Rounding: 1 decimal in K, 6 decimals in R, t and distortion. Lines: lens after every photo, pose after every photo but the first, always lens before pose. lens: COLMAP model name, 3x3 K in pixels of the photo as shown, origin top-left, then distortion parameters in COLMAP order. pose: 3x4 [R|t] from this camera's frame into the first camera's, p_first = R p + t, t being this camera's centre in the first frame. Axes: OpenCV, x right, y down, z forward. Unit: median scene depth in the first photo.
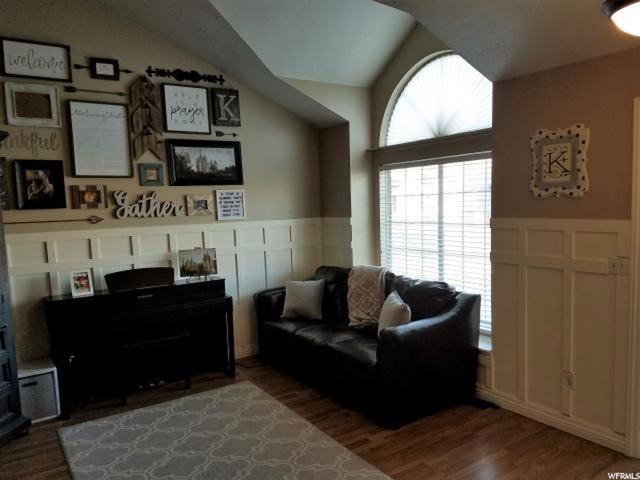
lens RADIAL K [[479.3, 0, 314.7], [0, 479.3, 251.8], [0, 0, 1]] dist [0.257059, -0.422610]
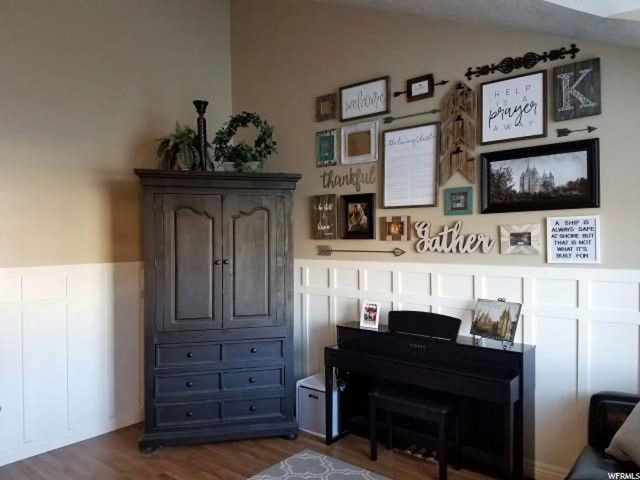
lens RADIAL K [[479.3, 0, 314.7], [0, 479.3, 251.8], [0, 0, 1]] dist [0.257059, -0.422610]
pose [[0.304017, 0.060805, -0.950724, 0.377168], [-0.105857, 0.993937, 0.029718, -0.073536], [0.946767, 0.091606, 0.308610, 0.542457]]
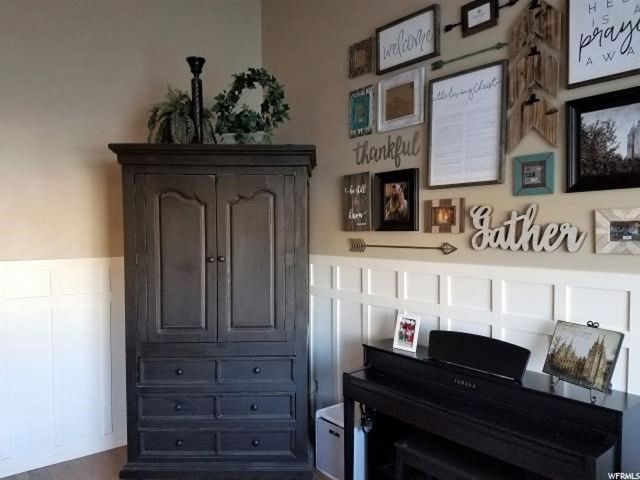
lens RADIAL K [[489.5, 0, 313.3], [0, 489.5, 254.9], [0, 0, 1]] dist [0.188867, -0.279378]
pose [[0.093007, 0.084894, -0.992040, 0.215734], [-0.105592, 0.991581, 0.074955, -0.085162], [0.990051, 0.097781, 0.101188, 0.721084]]
